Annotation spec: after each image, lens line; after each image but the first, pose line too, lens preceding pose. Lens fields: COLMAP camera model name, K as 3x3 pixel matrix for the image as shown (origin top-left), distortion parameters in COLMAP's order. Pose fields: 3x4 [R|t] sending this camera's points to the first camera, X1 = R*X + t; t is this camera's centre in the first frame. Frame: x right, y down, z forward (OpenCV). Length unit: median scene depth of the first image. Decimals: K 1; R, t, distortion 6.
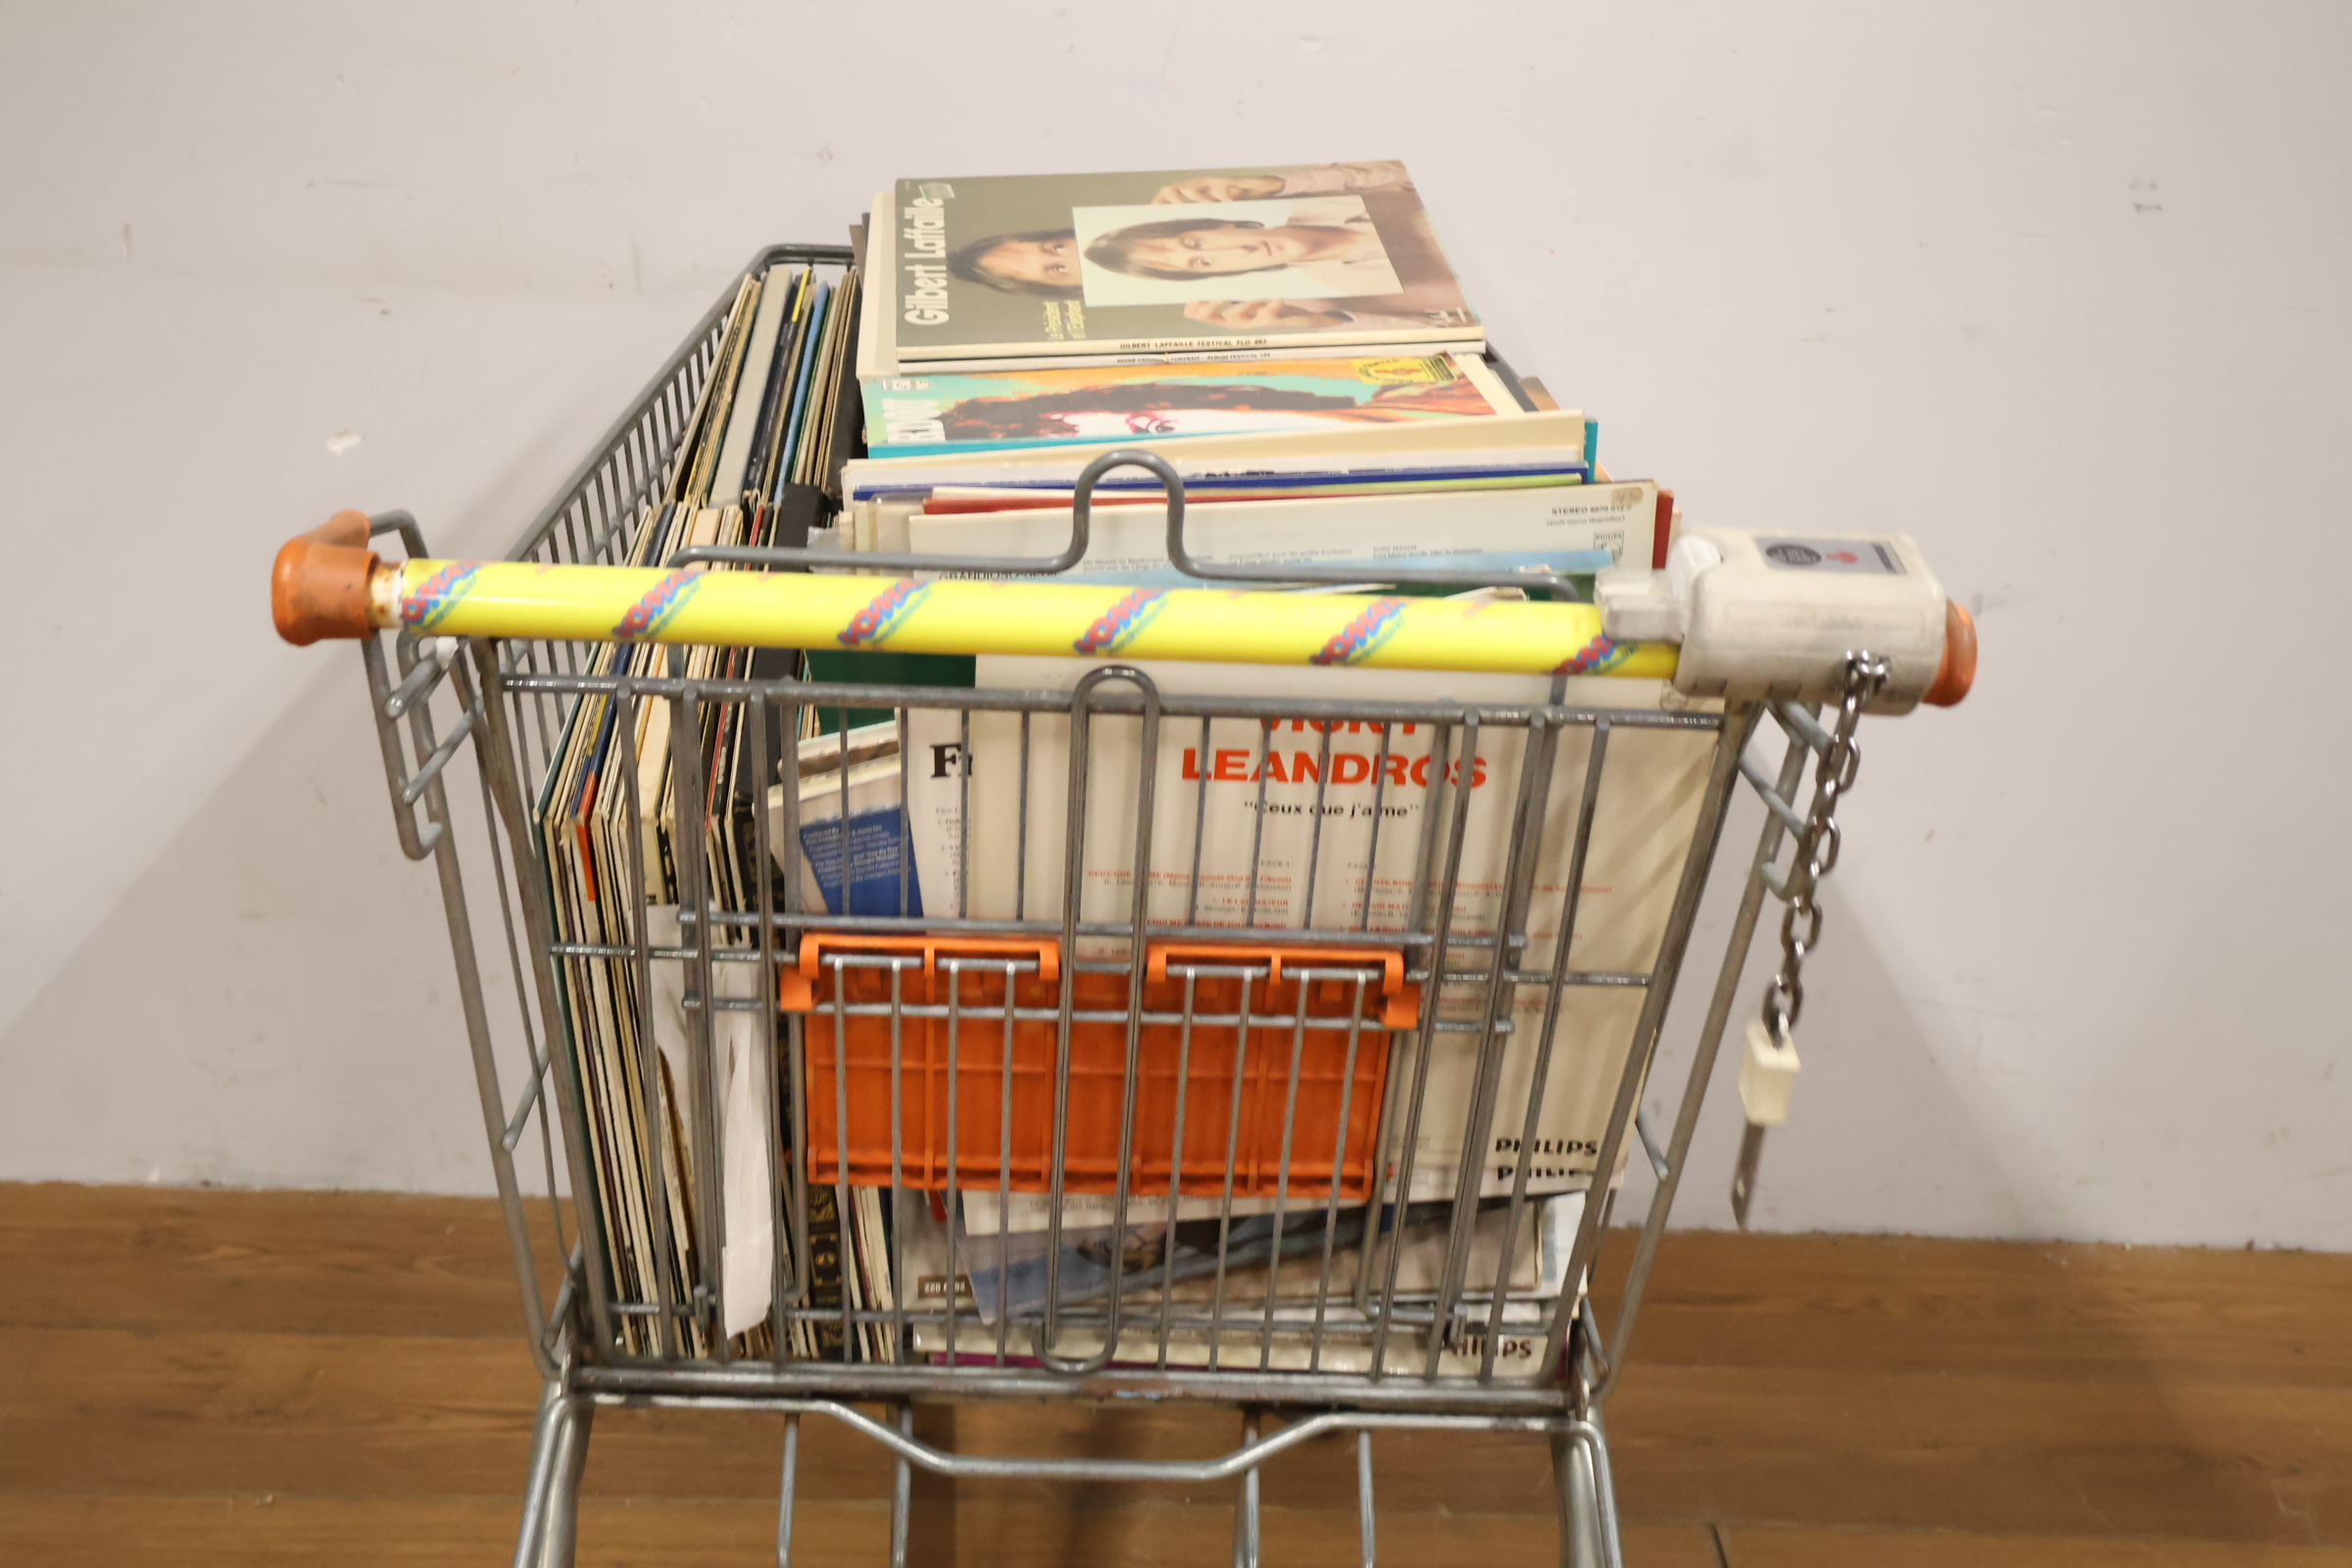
lens RADIAL K [[3211.5, 0, 1176.0], [0, 3211.5, 784.0], [0, 0, 1]] dist [-0.003395, 0.022141]
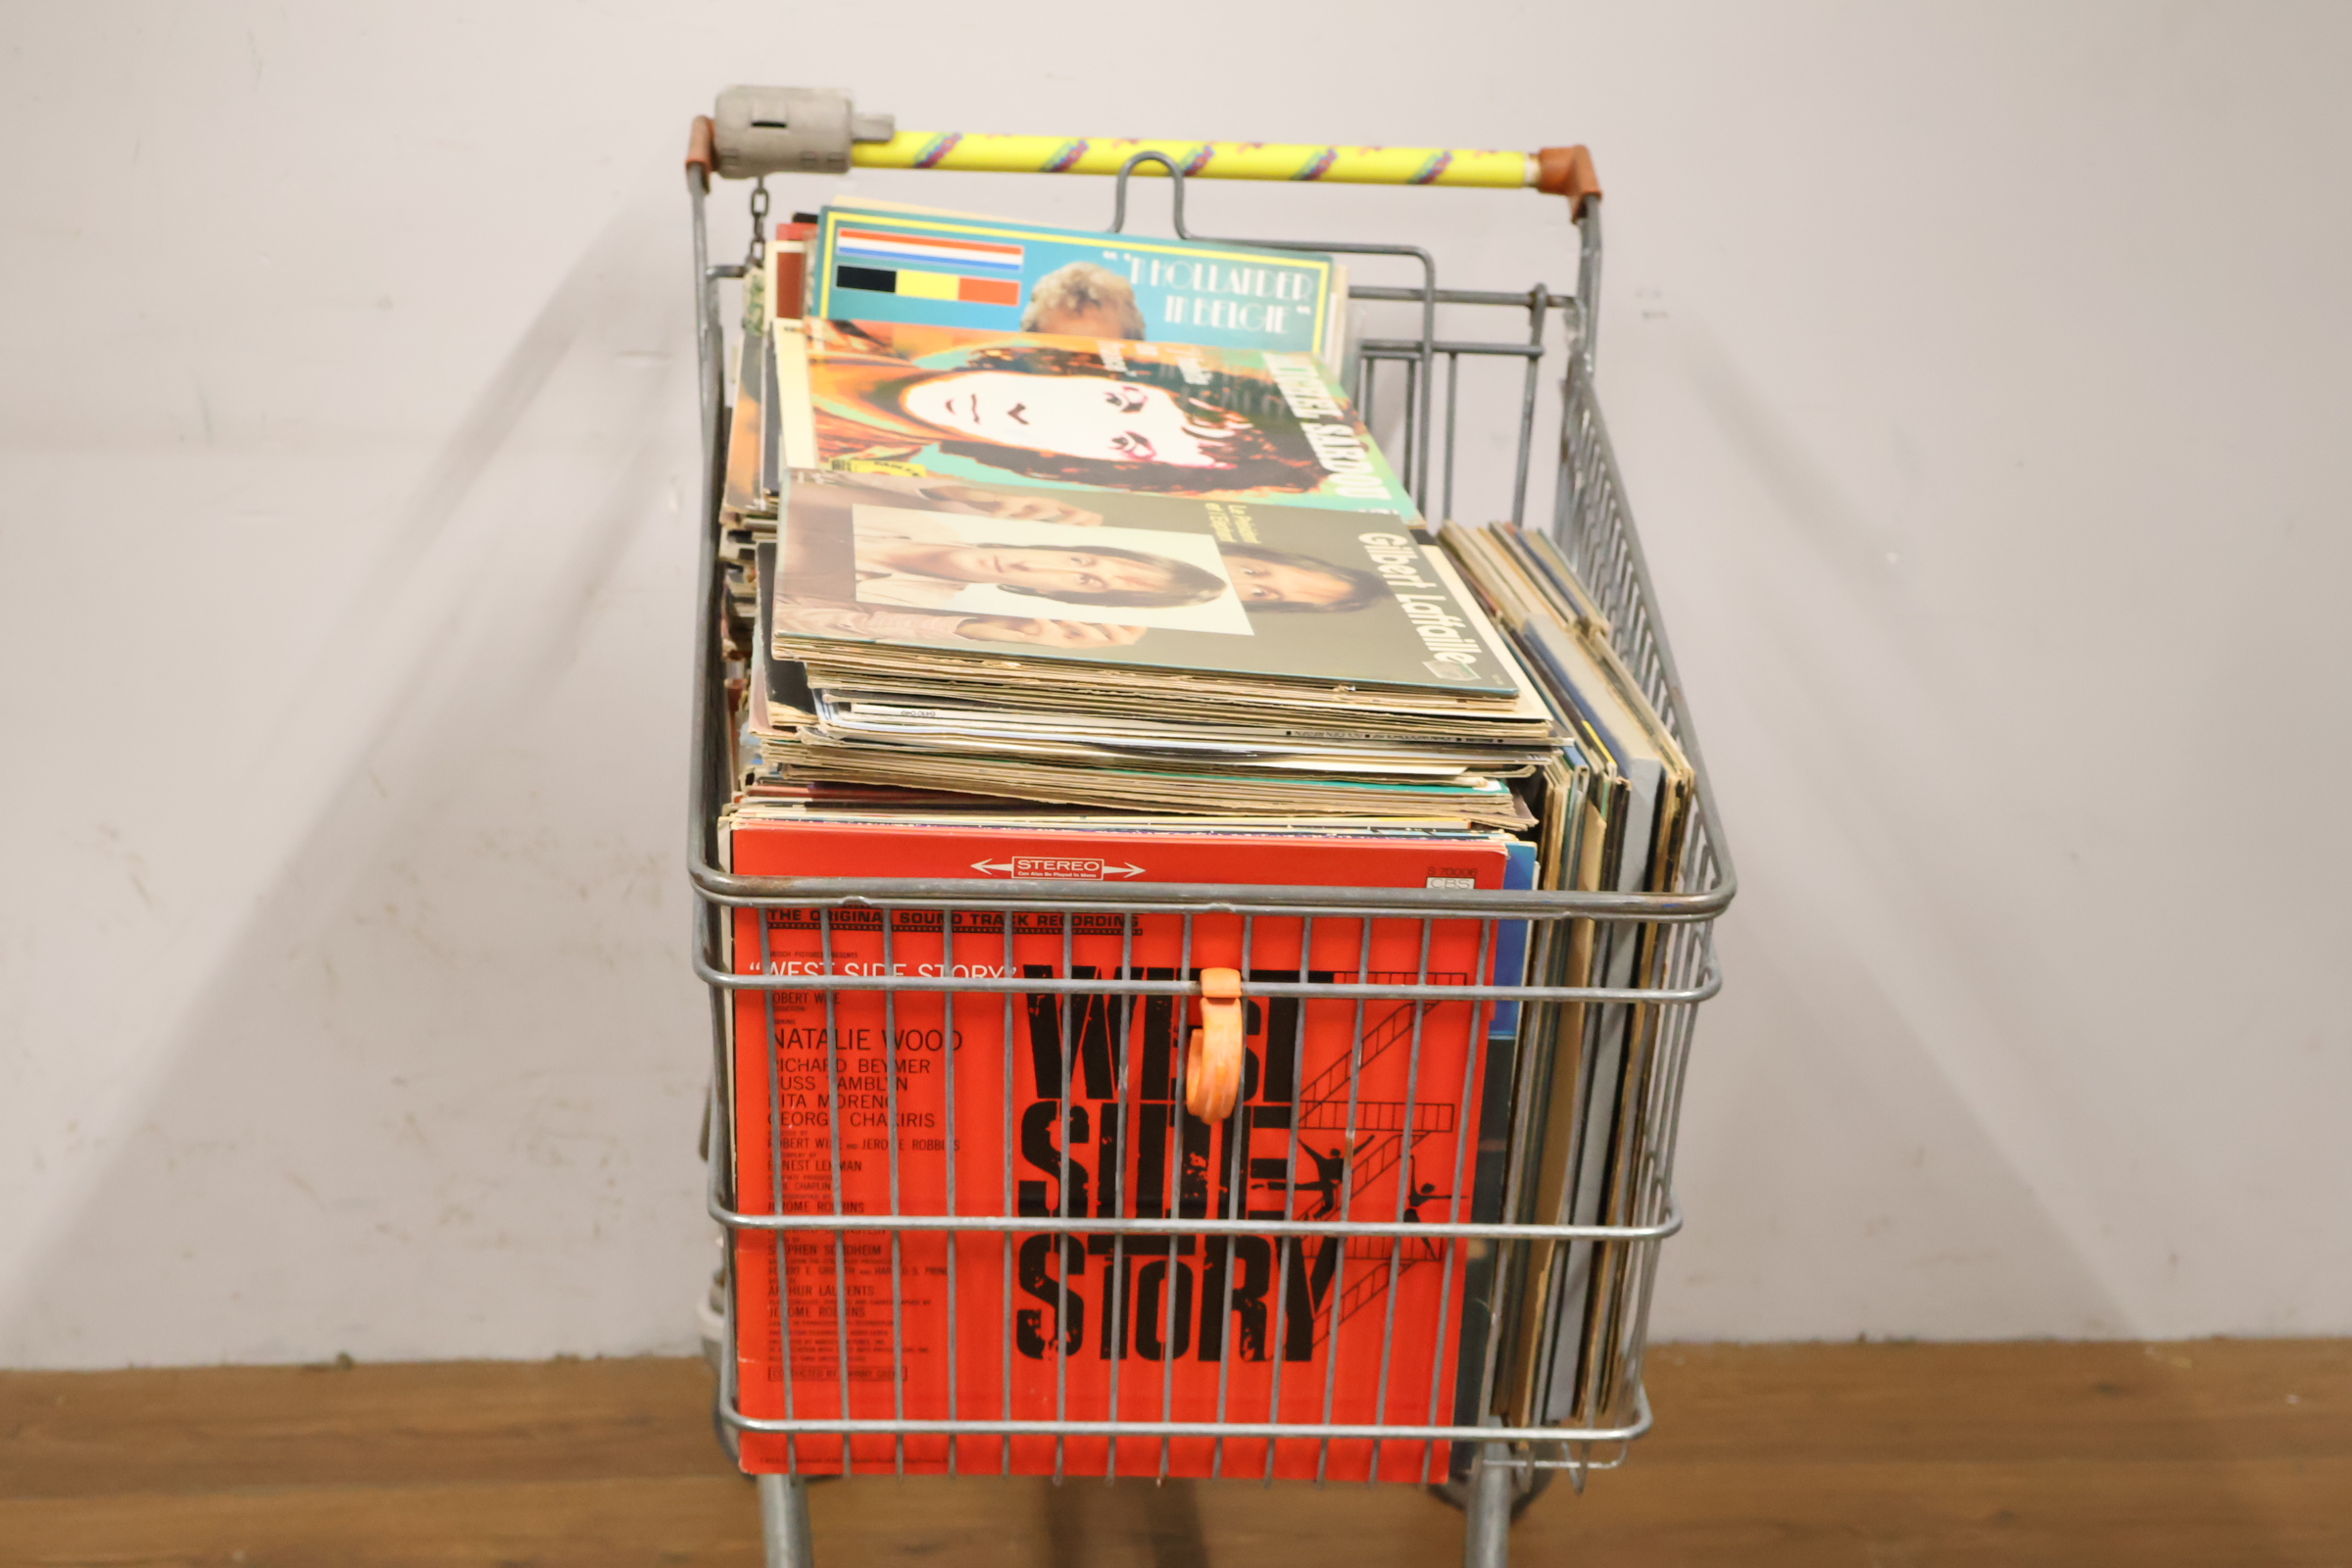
lens RADIAL K [[3204.2, 0, 1176.0], [0, 3204.2, 784.0], [0, 0, 1]] dist [0.006690, 0.000622]
pose [[-0.995657, -0.078299, -0.050363, 0.020067], [-0.090941, 0.702243, 0.706105, -0.686497], [-0.019920, 0.707618, -0.706314, 1.582569]]
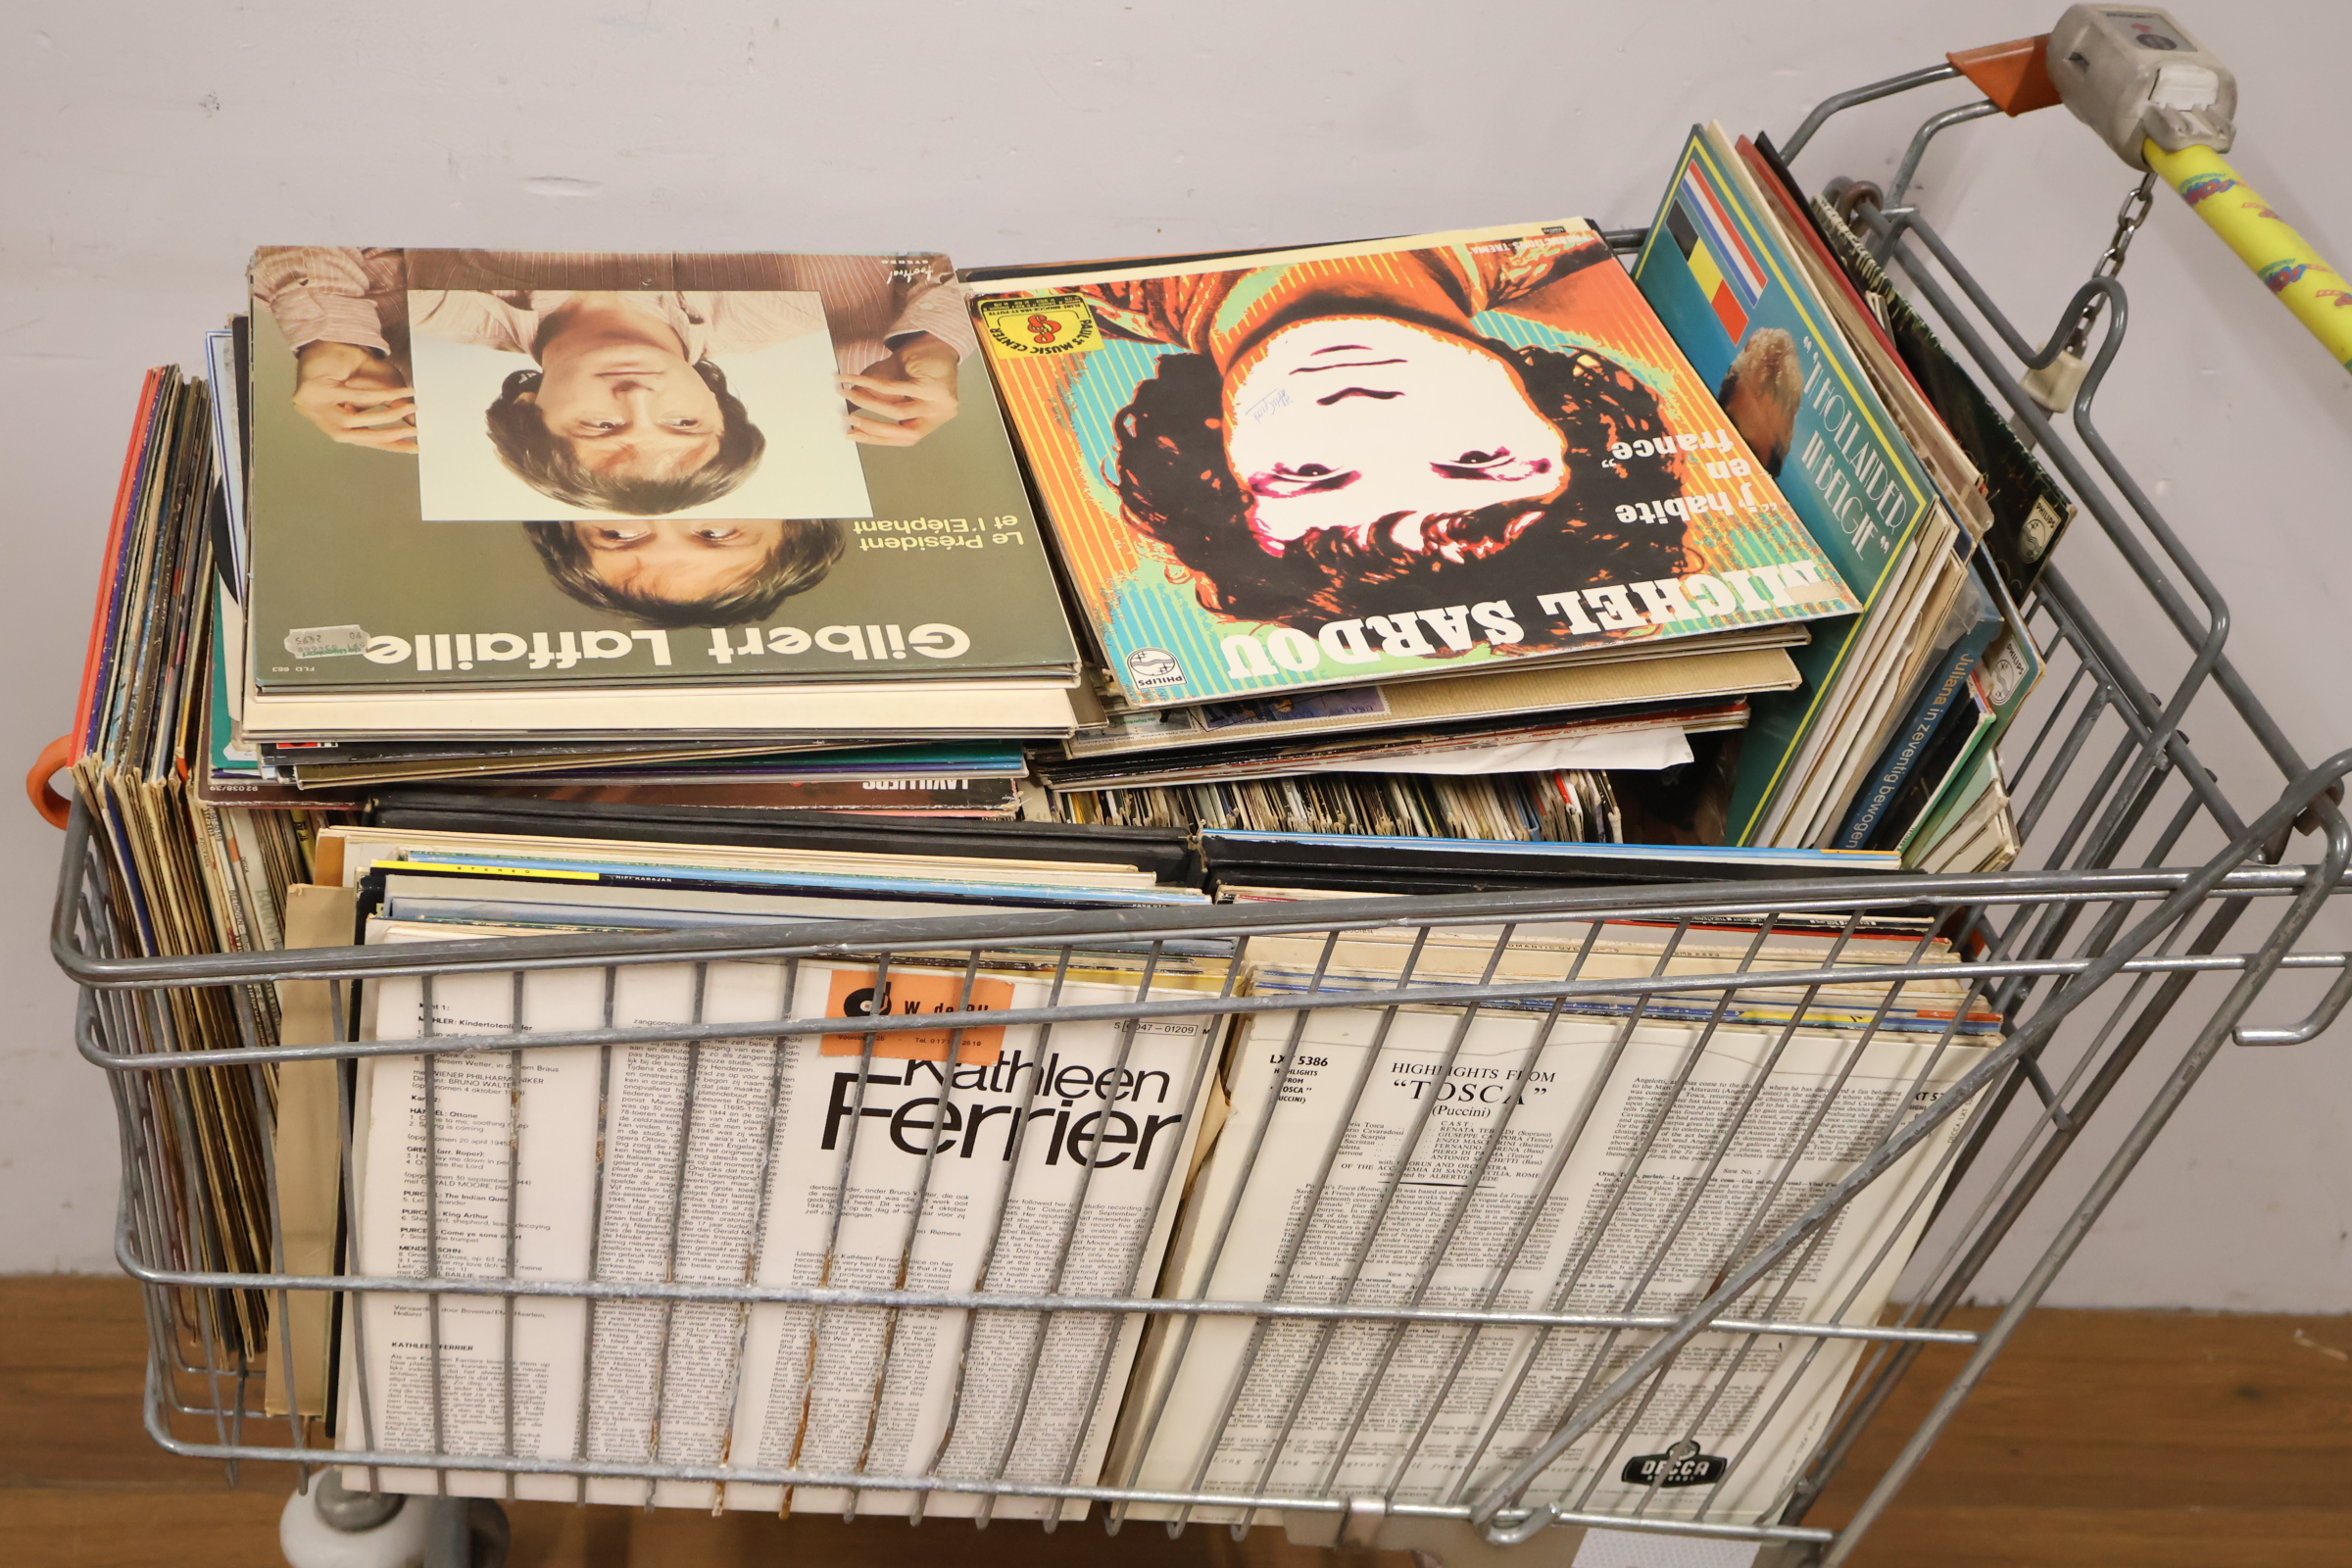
lens RADIAL K [[3157.7, 0, 1126.9], [0, 3157.7, 787.3], [0, 0, 1]] dist [-0.007008, -0.023333]
pose [[-0.131805, -0.629746, 0.765538, -0.604616], [0.334734, 0.698637, 0.632344, -0.520525], [-0.933049, 0.339598, 0.118714, 0.828719]]
